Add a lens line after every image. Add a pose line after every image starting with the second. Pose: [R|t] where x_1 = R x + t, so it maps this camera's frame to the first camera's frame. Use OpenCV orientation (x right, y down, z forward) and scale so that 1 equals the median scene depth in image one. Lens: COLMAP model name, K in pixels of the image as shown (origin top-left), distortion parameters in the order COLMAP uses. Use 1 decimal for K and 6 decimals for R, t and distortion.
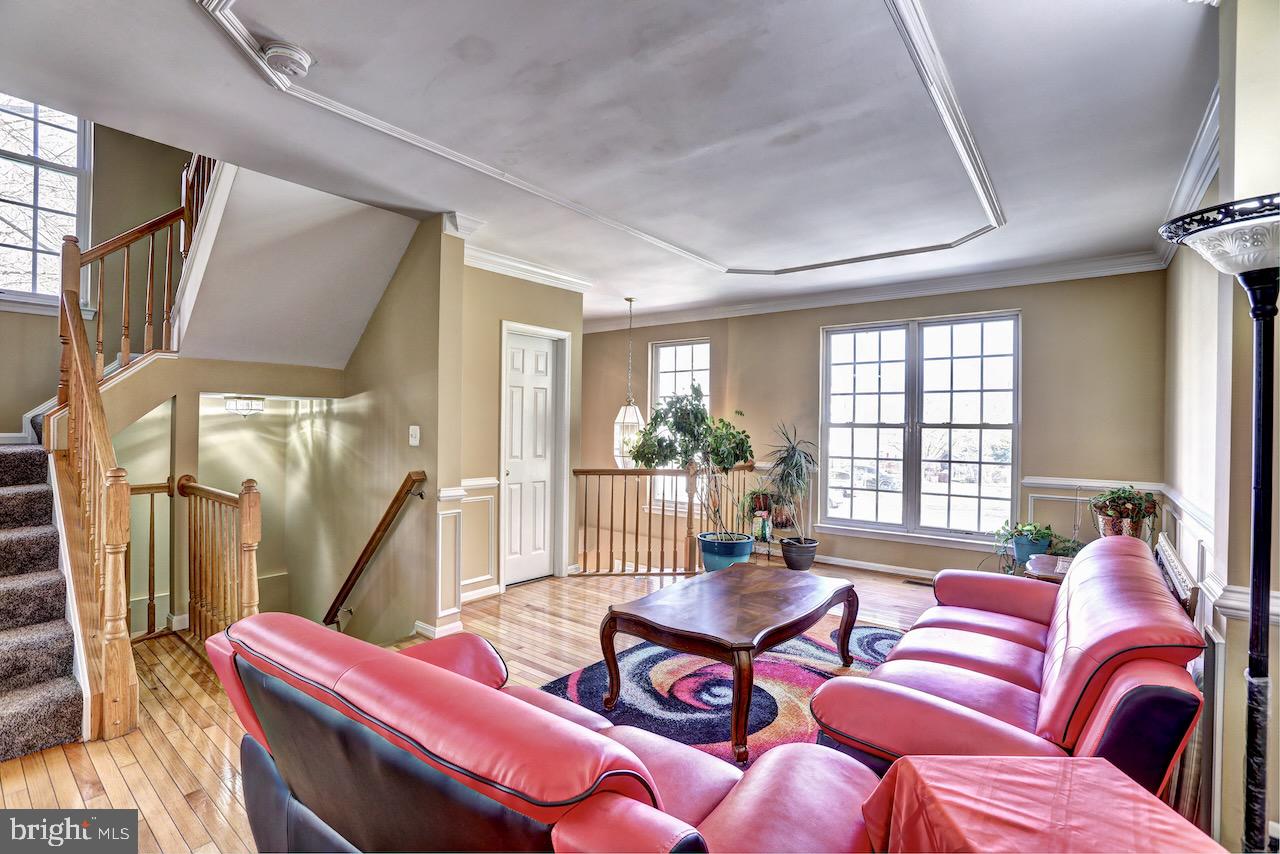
lens RADIAL K [[583.5, 0, 639.6], [0, 583.5, 426.1], [0, 0, 1]] dist [-0.055752, 0.019115]
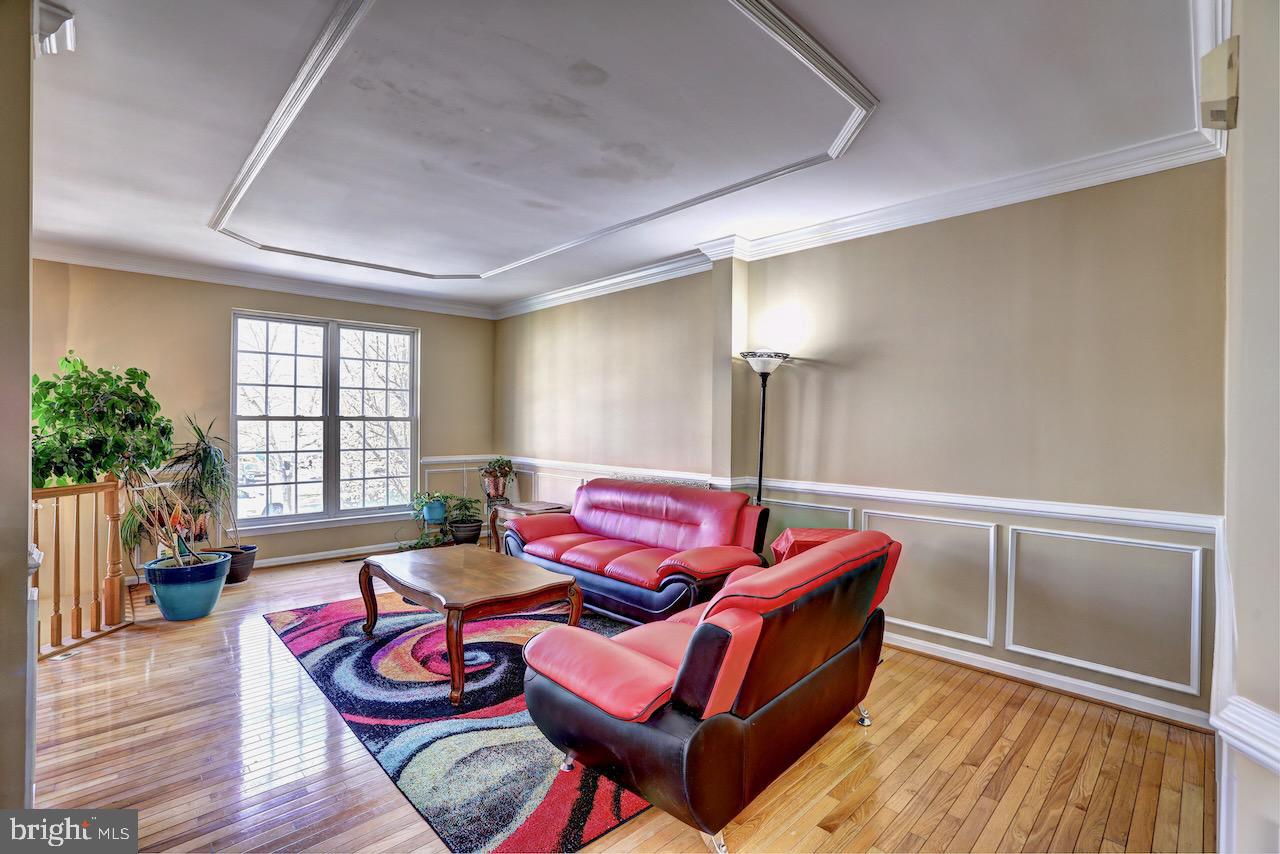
lens RADIAL K [[583.5, 0, 640.3], [0, 583.5, 421.1], [0, 0, 1]] dist [-0.055752, 0.019115]
pose [[0.138402, -0.005373, 0.990362, -0.512216], [-0.002123, 0.999981, 0.005722, -0.003458], [-0.990374, -0.002895, 0.138388, 0.282461]]
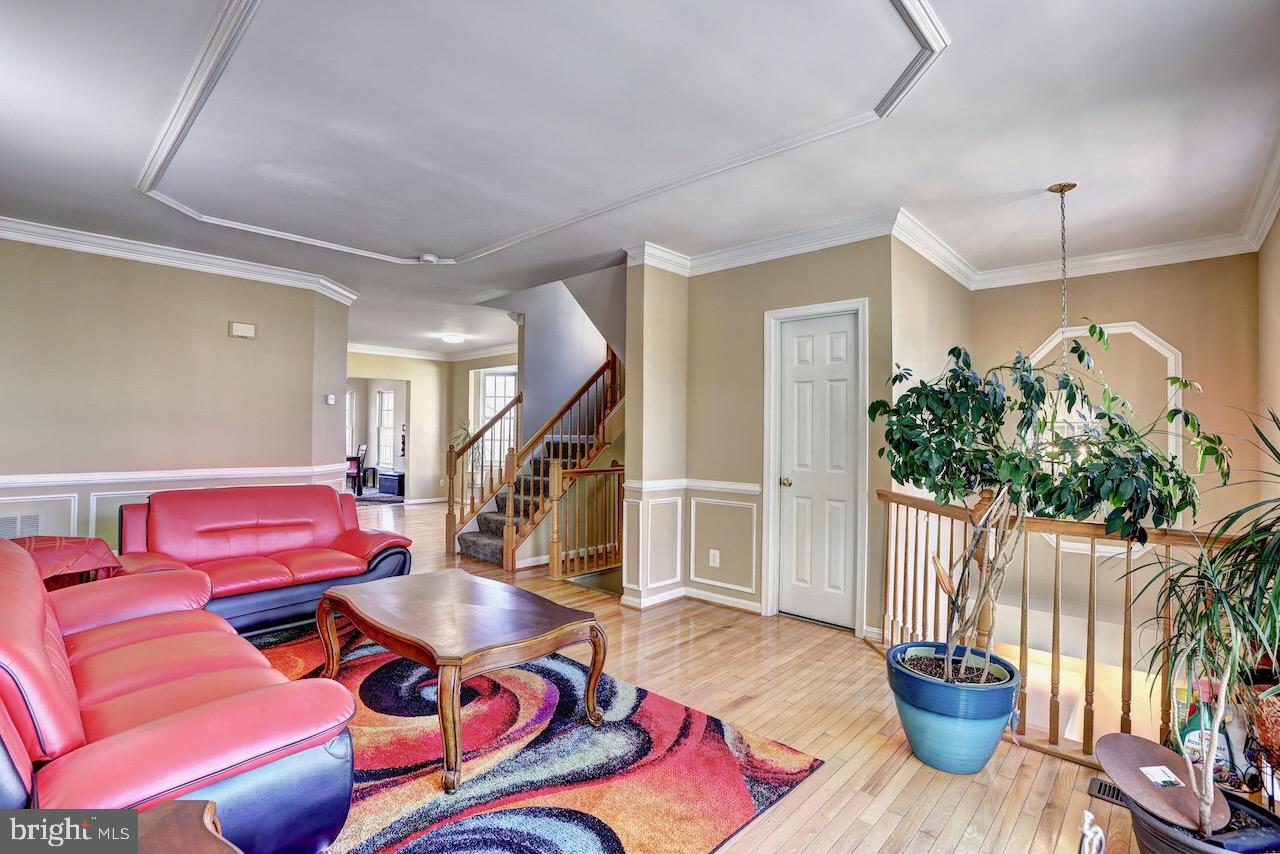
lens RADIAL K [[583.5, 0, 634.2], [0, 583.5, 428.6], [0, 0, 1]] dist [-0.055752, 0.019115]
pose [[-0.081023, -0.016772, -0.996571, 0.594170], [-0.015593, 0.999757, -0.015558, 0.015662], [0.996590, 0.014279, -0.081265, 0.762976]]
